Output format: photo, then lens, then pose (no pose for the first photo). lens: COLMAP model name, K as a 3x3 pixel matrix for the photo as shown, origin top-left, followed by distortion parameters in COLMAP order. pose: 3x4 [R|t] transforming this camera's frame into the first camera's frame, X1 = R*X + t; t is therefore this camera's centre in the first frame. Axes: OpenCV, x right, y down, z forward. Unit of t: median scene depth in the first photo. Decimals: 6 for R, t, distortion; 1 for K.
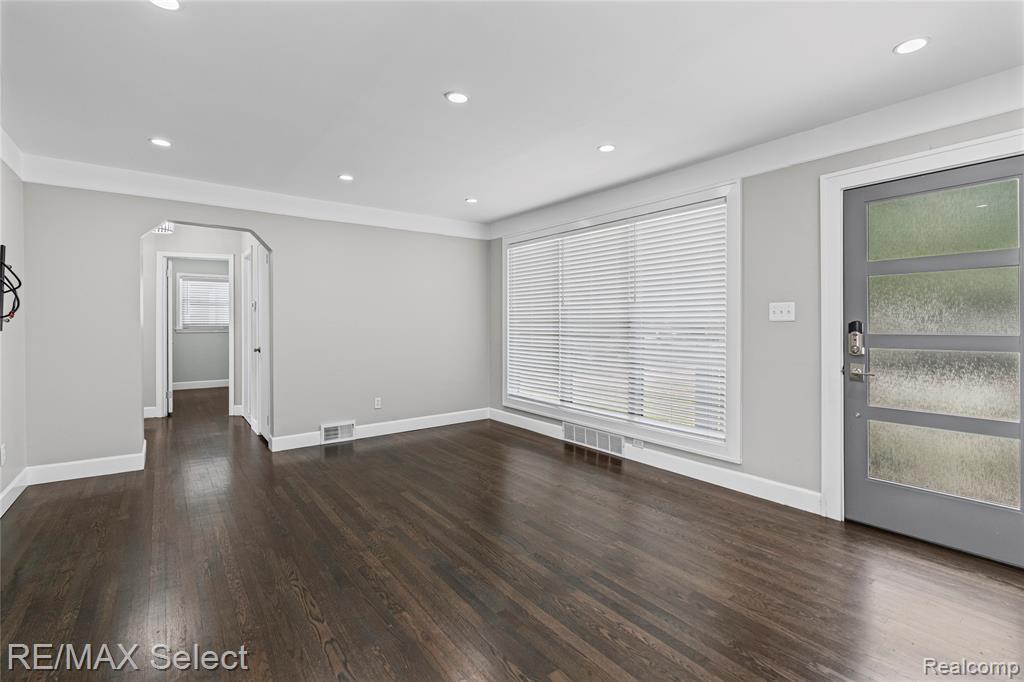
lens RADIAL K [[477.6, 0, 514.8], [0, 477.6, 308.8], [0, 0, 1]] dist [-0.002887, 0.000156]
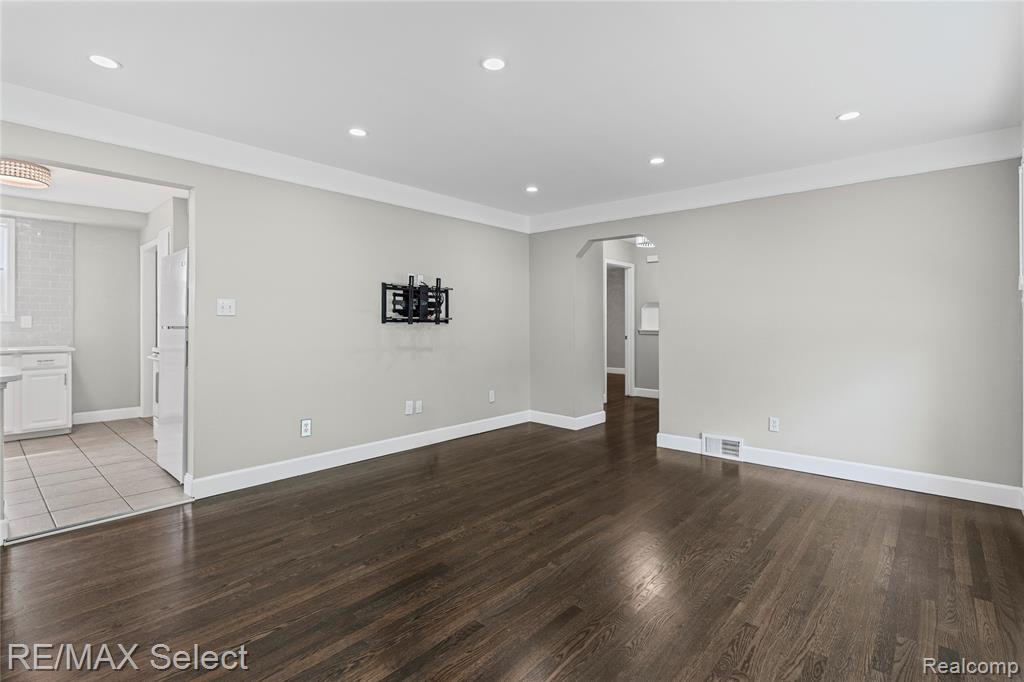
lens RADIAL K [[479.4, 0, 524.6], [0, 479.4, 312.0], [0, 0, 1]] dist [-0.000086, 0.000568]
pose [[0.202240, -0.021940, -0.979090, 0.722076], [0.024377, 0.999552, -0.017363, 0.035515], [0.979033, -0.020356, 0.202684, 0.835095]]
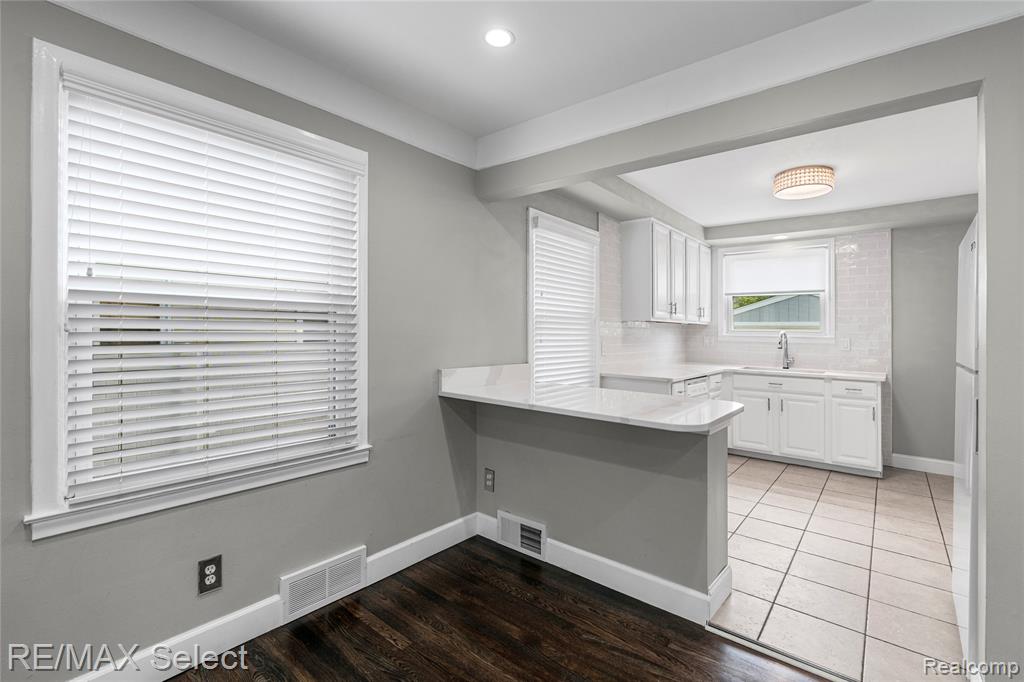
lens RADIAL K [[460.7, 0, 517.7], [0, 460.7, 319.1], [0, 0, 1]] dist [-0.001880, -0.000076]
pose [[-0.970307, -0.022654, -0.240813, 0.074770], [-0.010672, 0.998644, -0.050947, 0.001021], [0.241641, -0.046864, -0.969233, 0.667512]]
